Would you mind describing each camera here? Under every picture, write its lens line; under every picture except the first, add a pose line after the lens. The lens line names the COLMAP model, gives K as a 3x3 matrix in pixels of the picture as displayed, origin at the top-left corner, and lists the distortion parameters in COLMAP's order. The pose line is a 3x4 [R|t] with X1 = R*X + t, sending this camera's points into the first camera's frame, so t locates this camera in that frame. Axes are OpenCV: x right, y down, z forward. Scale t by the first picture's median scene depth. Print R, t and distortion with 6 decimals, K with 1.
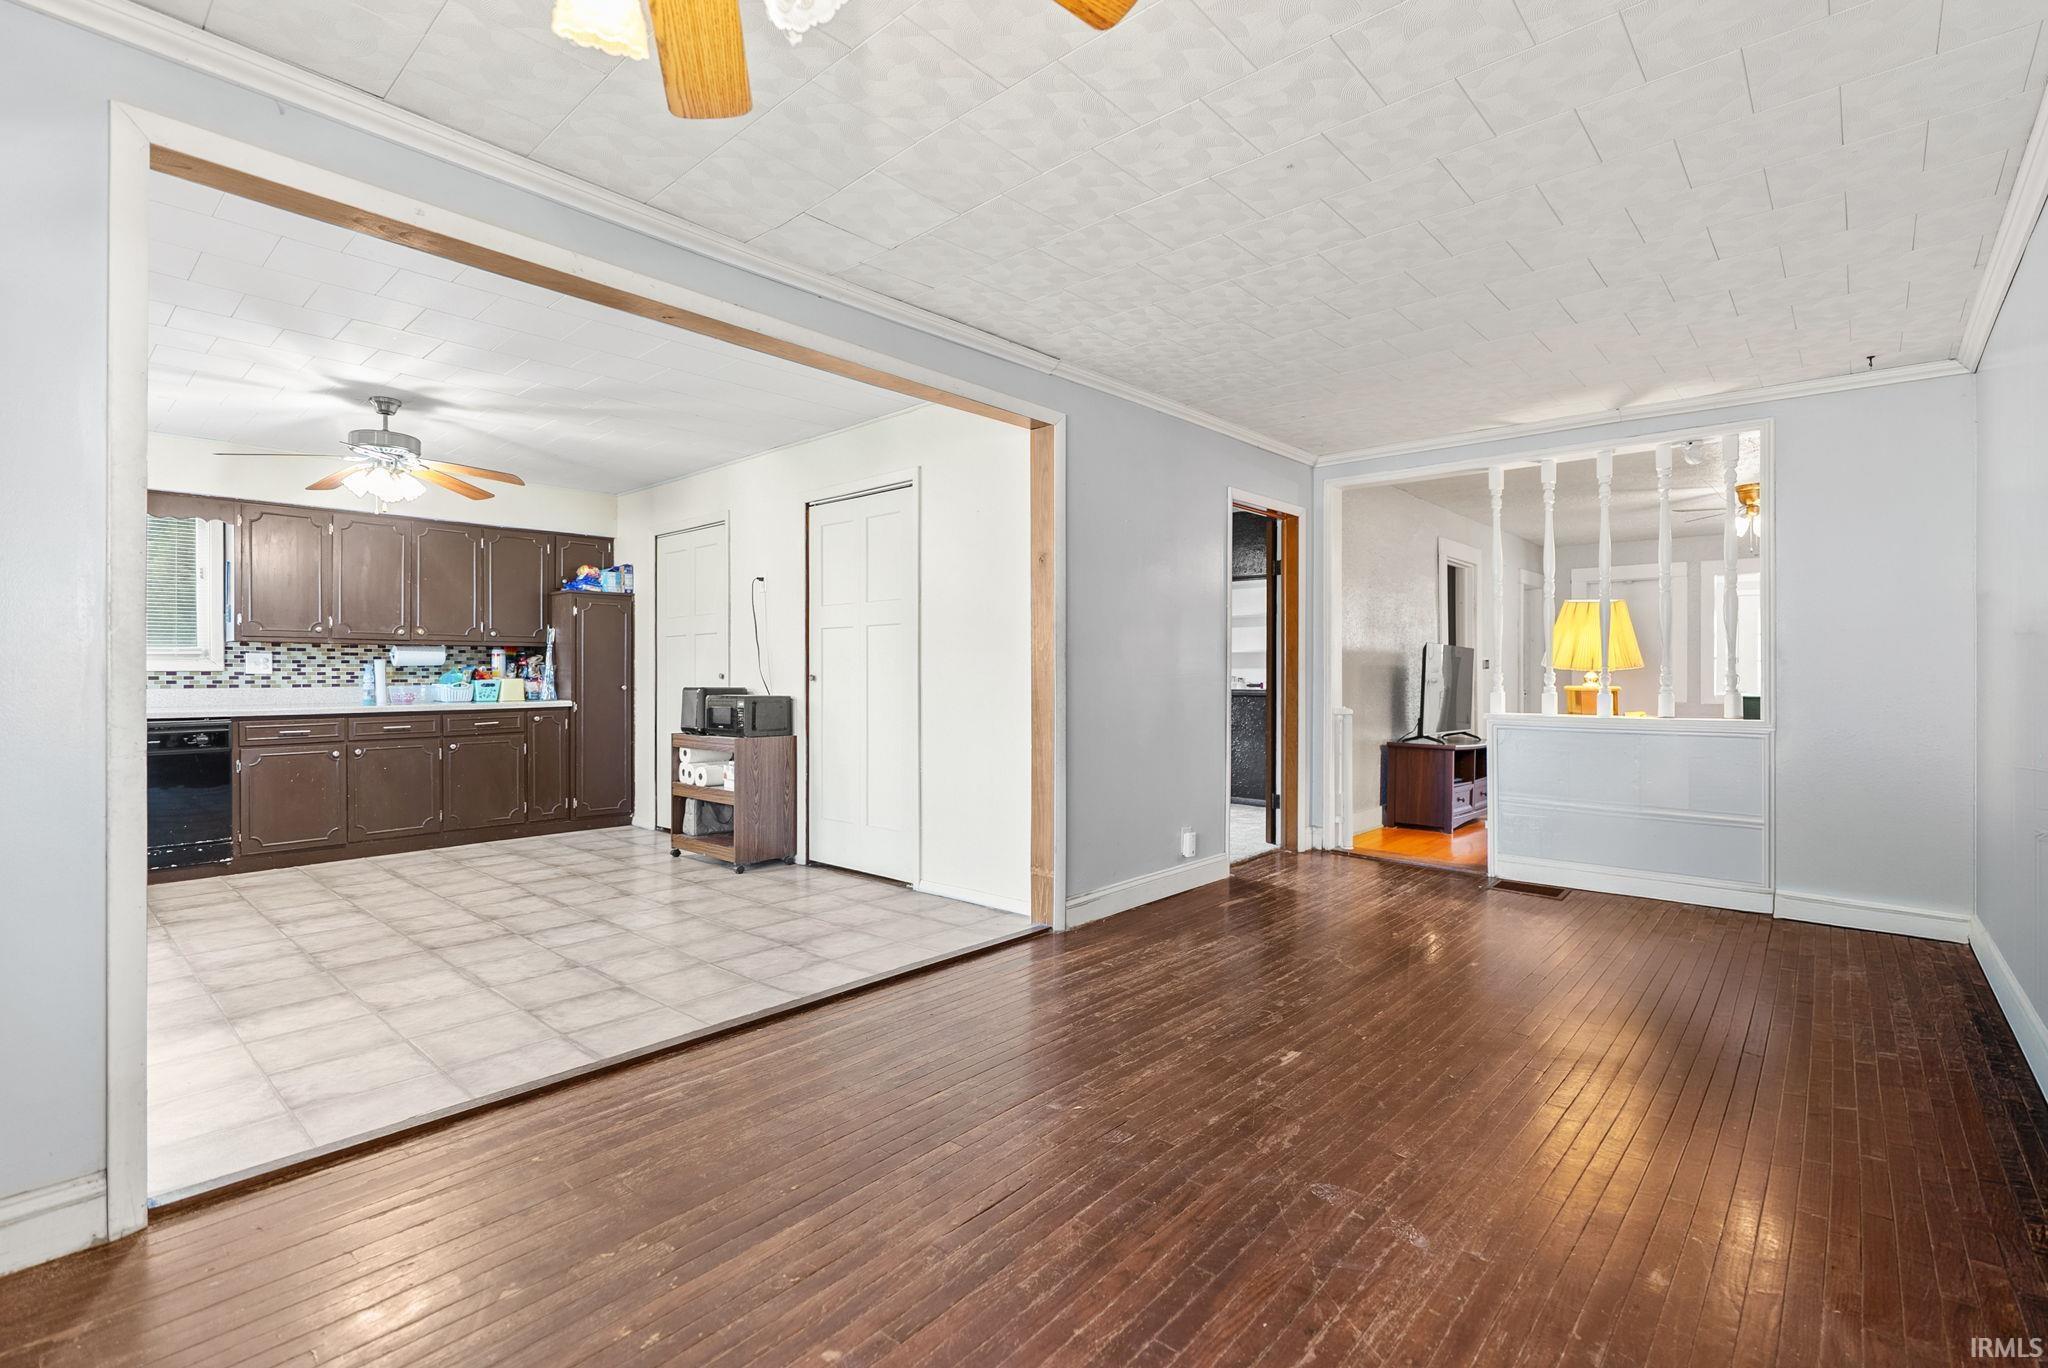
lens RADIAL K [[947.5, 0, 1029.3], [0, 947.5, 672.4], [0, 0, 1]] dist [-0.002646, 0.000201]
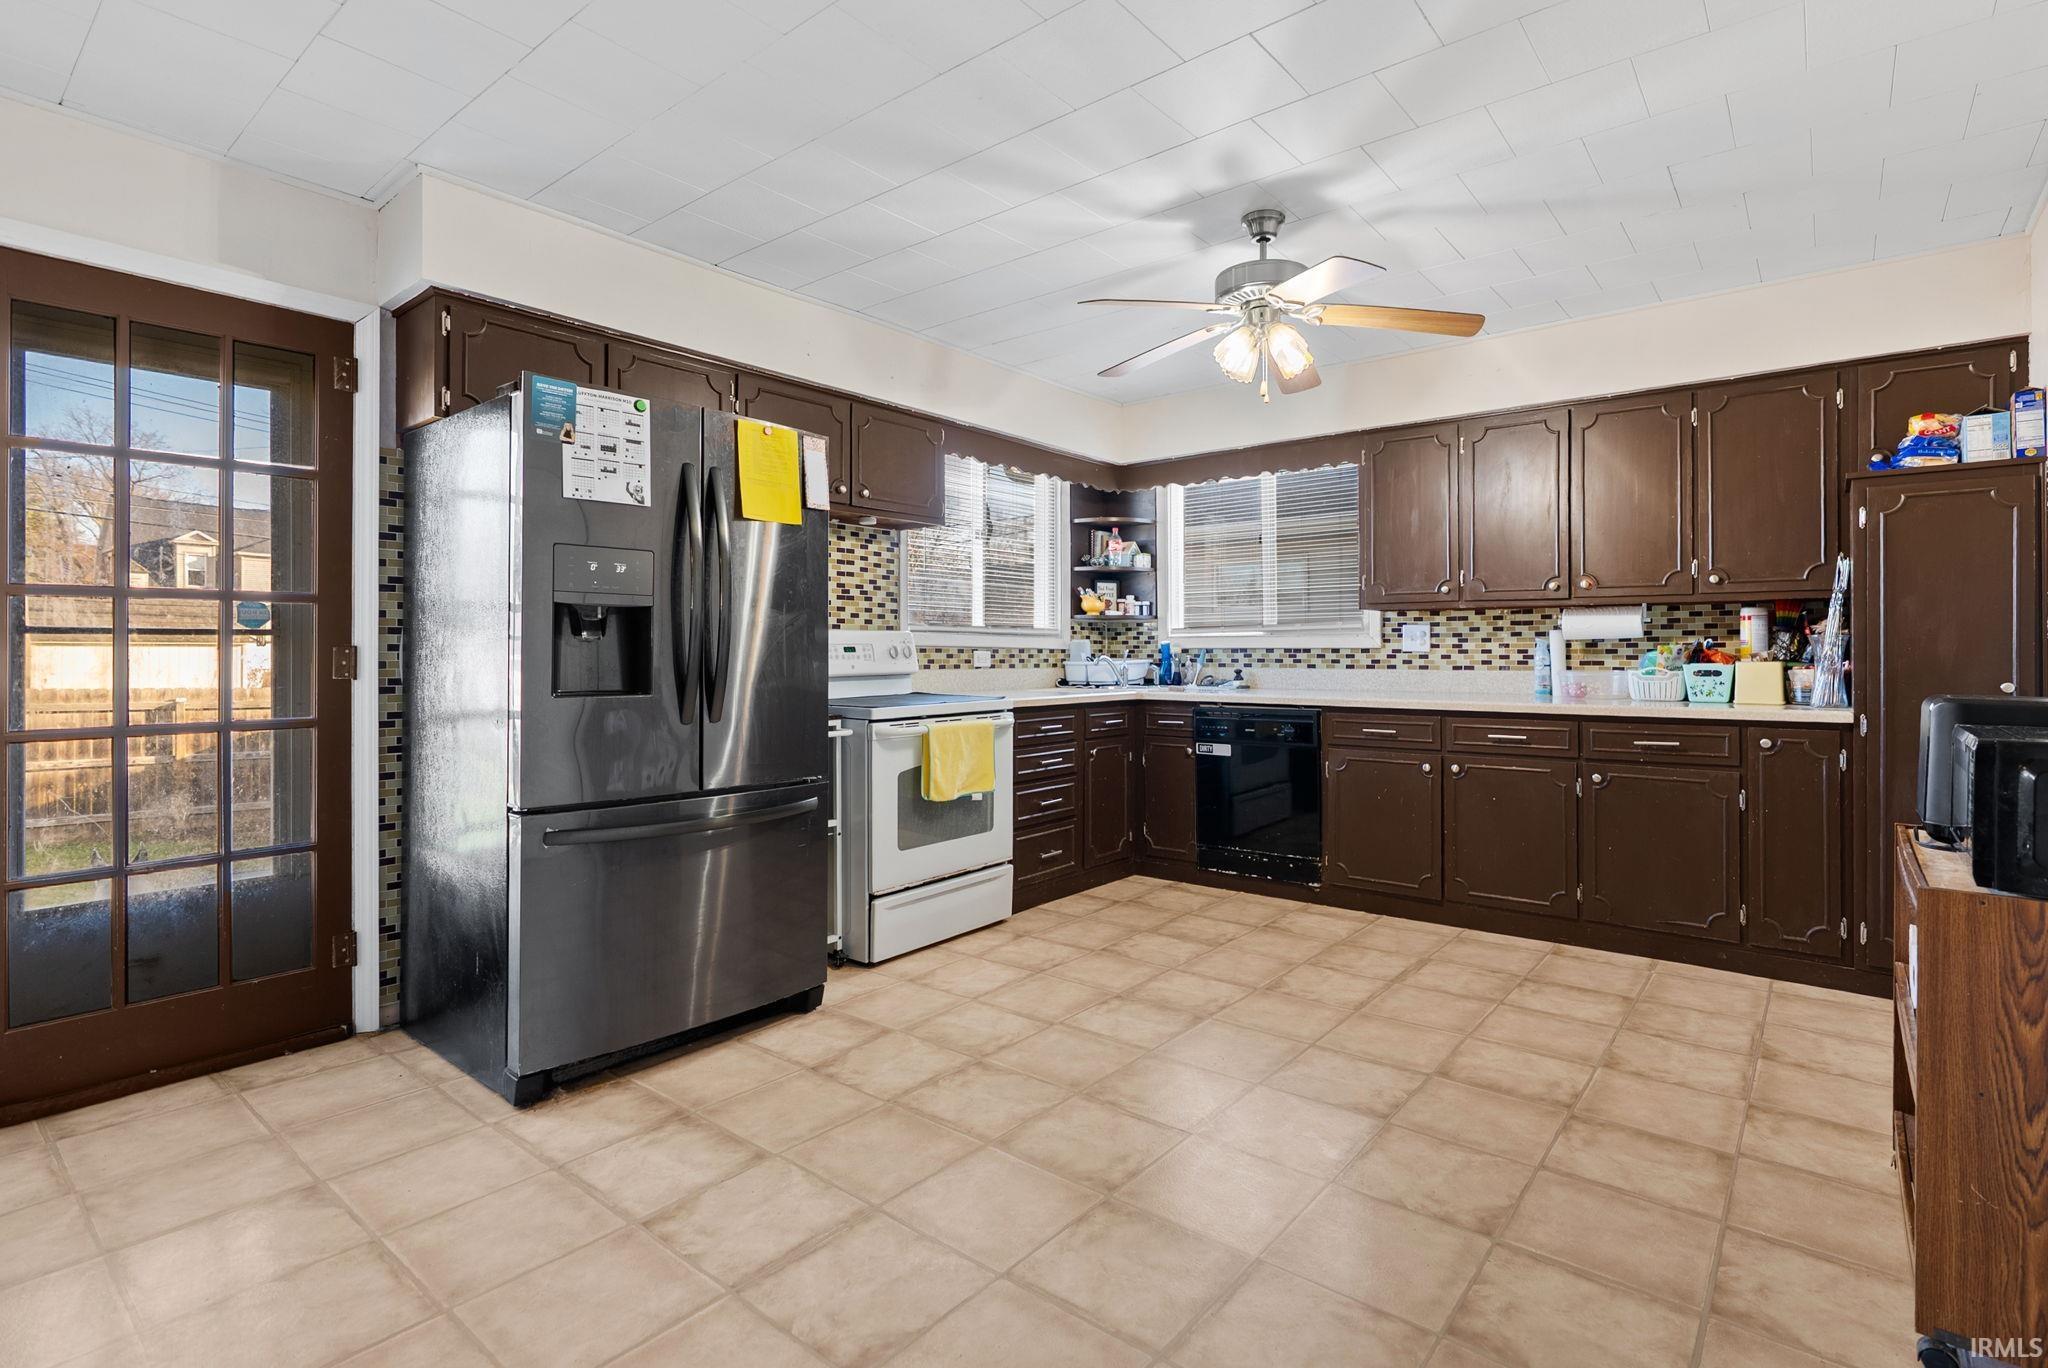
lens RADIAL K [[988.5, 0, 1057.4], [0, 988.5, 641.0], [0, 0, 1]] dist [-0.002537, 0.000628]
pose [[0.061066, -0.006880, -0.998110, -0.025673], [0.001244, 0.999976, -0.006817, -0.001858], [0.998133, -0.000825, 0.061073, 0.650520]]
